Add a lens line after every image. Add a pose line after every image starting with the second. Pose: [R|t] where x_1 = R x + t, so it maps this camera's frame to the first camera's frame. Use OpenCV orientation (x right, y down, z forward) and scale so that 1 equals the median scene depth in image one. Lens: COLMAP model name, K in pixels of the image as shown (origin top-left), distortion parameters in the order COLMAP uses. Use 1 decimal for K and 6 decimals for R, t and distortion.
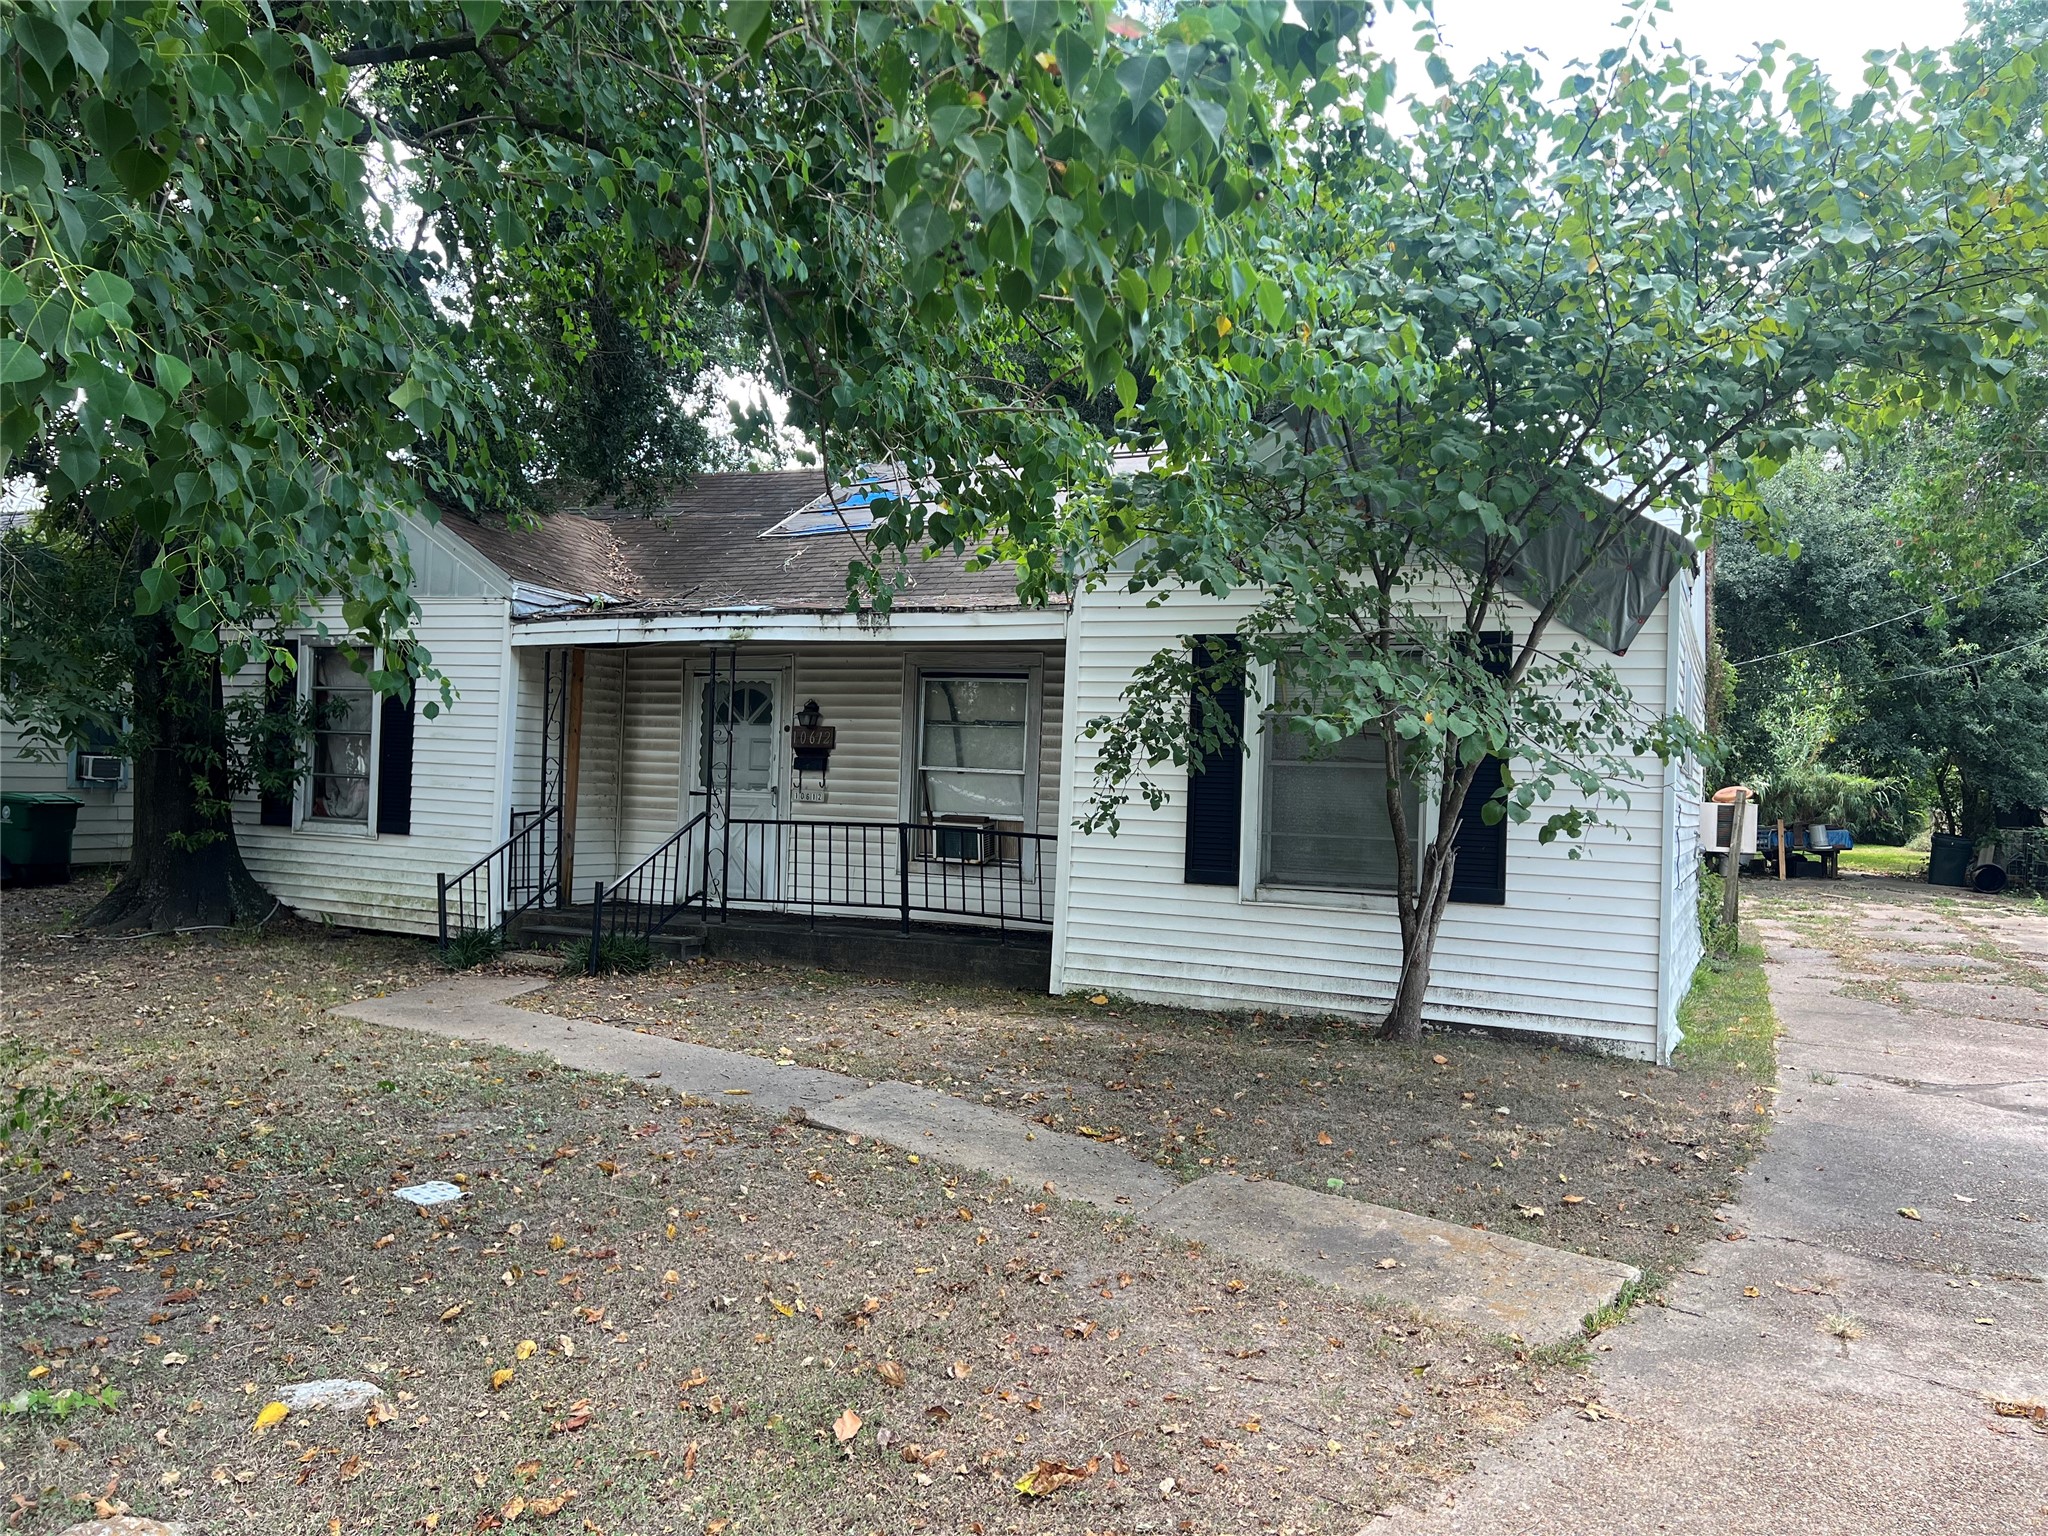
lens RADIAL K [[1552.4, 0, 1082.8], [0, 1552.4, 734.6], [0, 0, 1]] dist [0.063825, -0.082858]
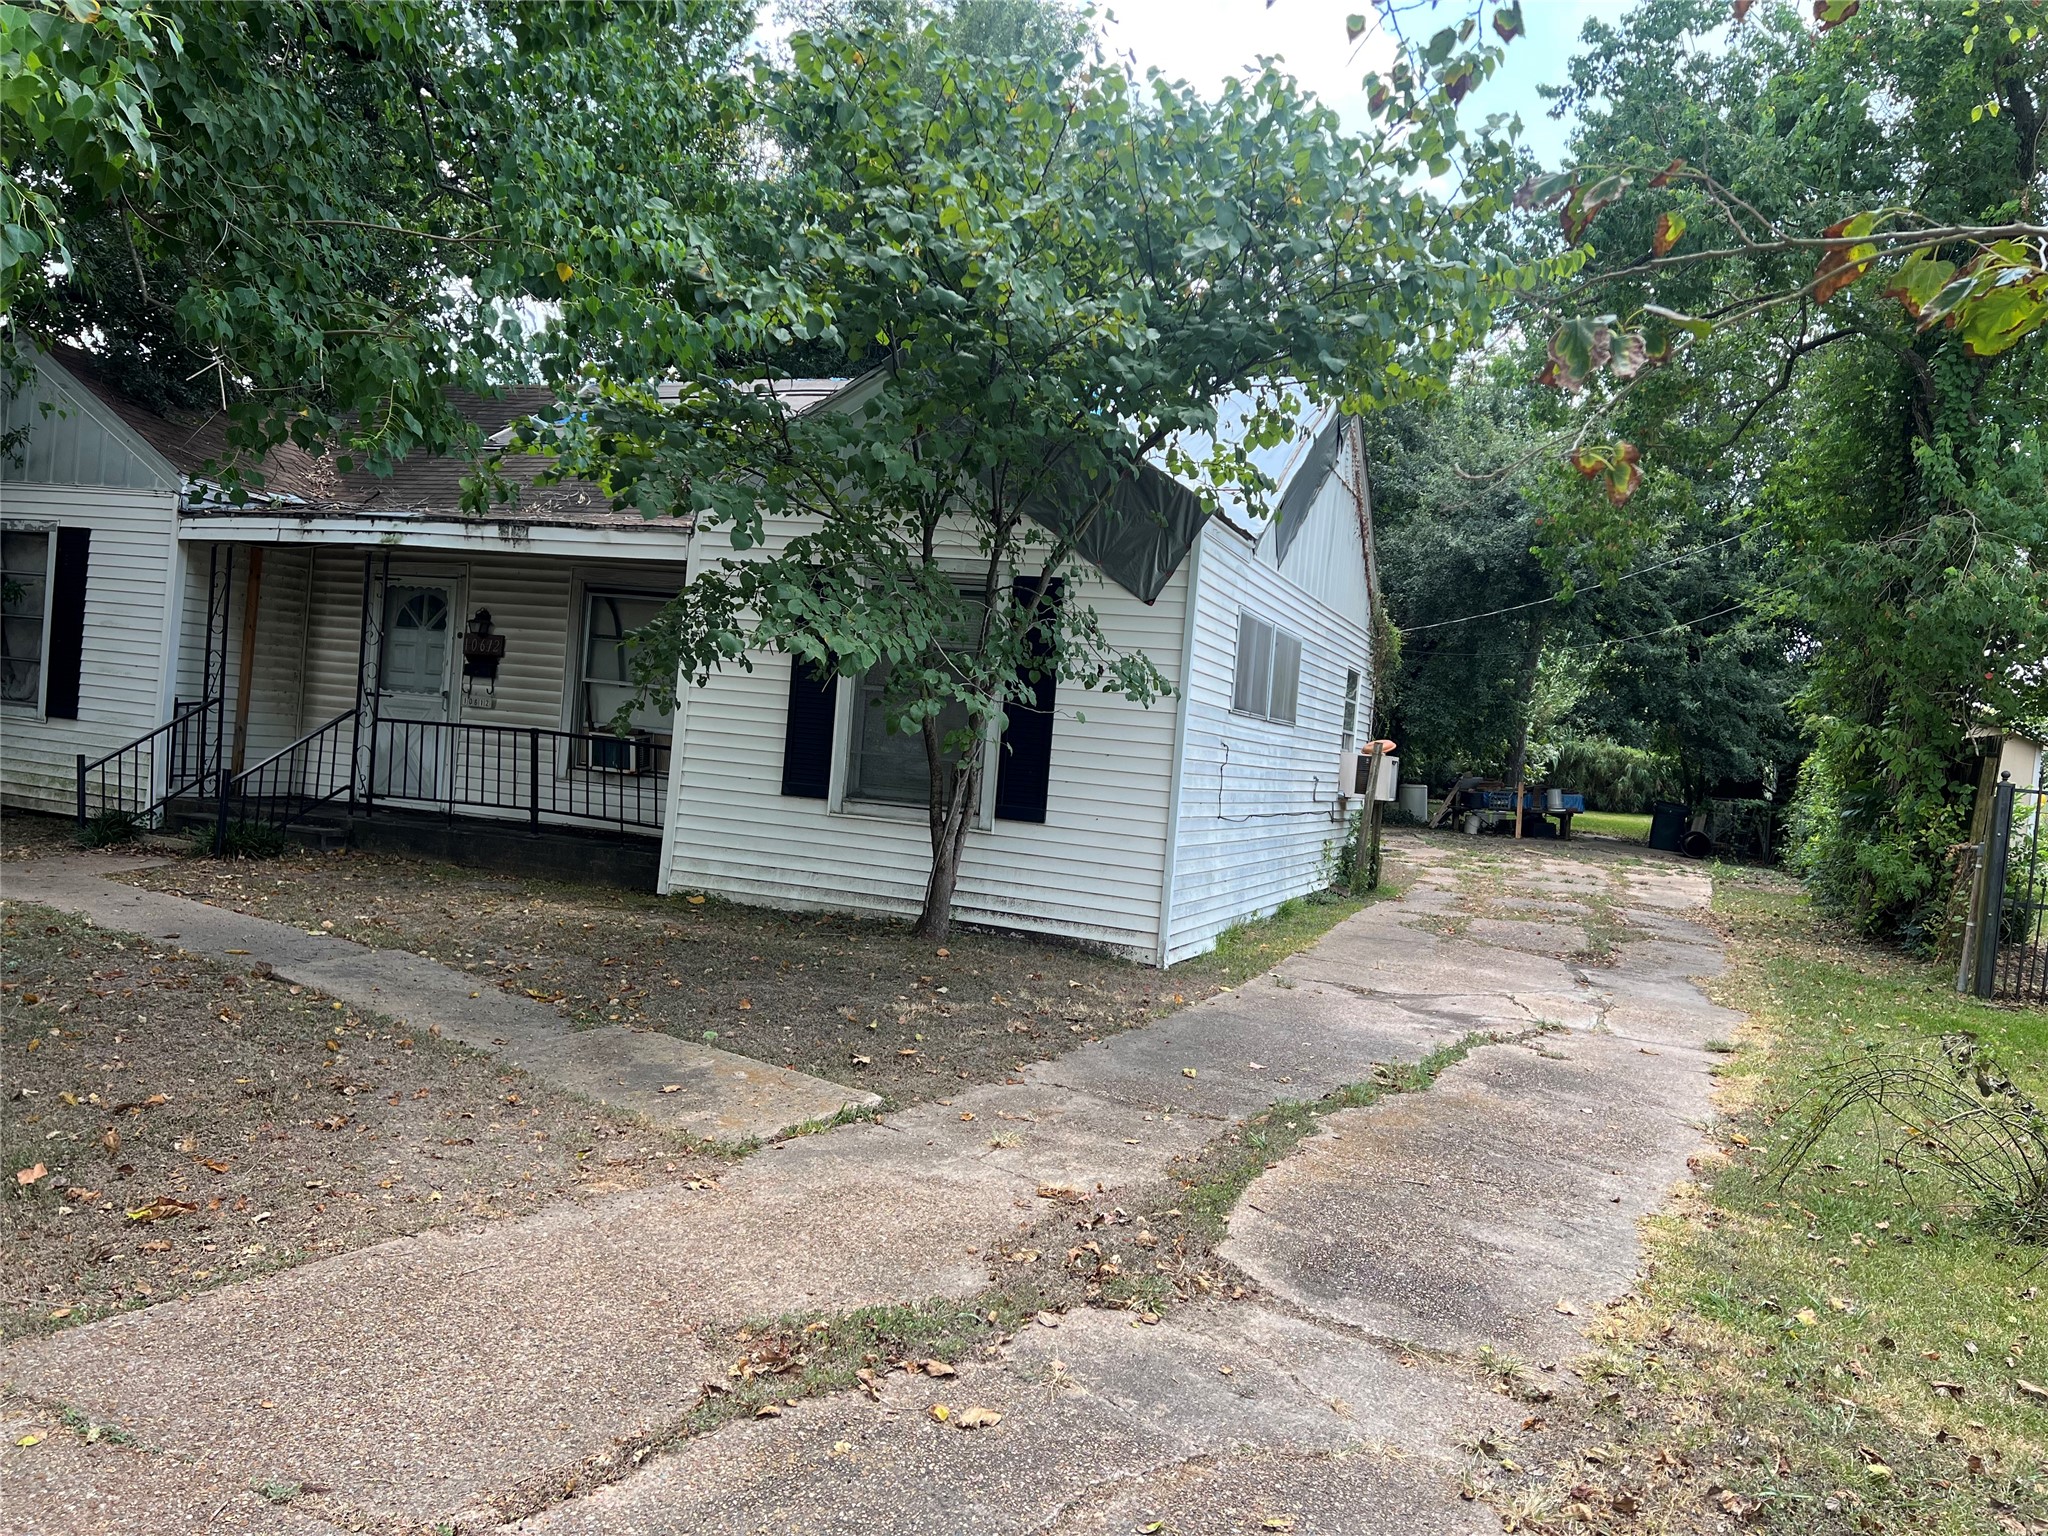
lens RADIAL K [[1552.4, 0, 1108.3], [0, 1552.4, 745.1], [0, 0, 1]] dist [0.063825, -0.082858]
pose [[0.995417, 0.049136, 0.082037, 0.182679], [-0.052406, 0.997896, 0.038185, 0.007637], [-0.079988, -0.042310, 0.995898, -0.083103]]
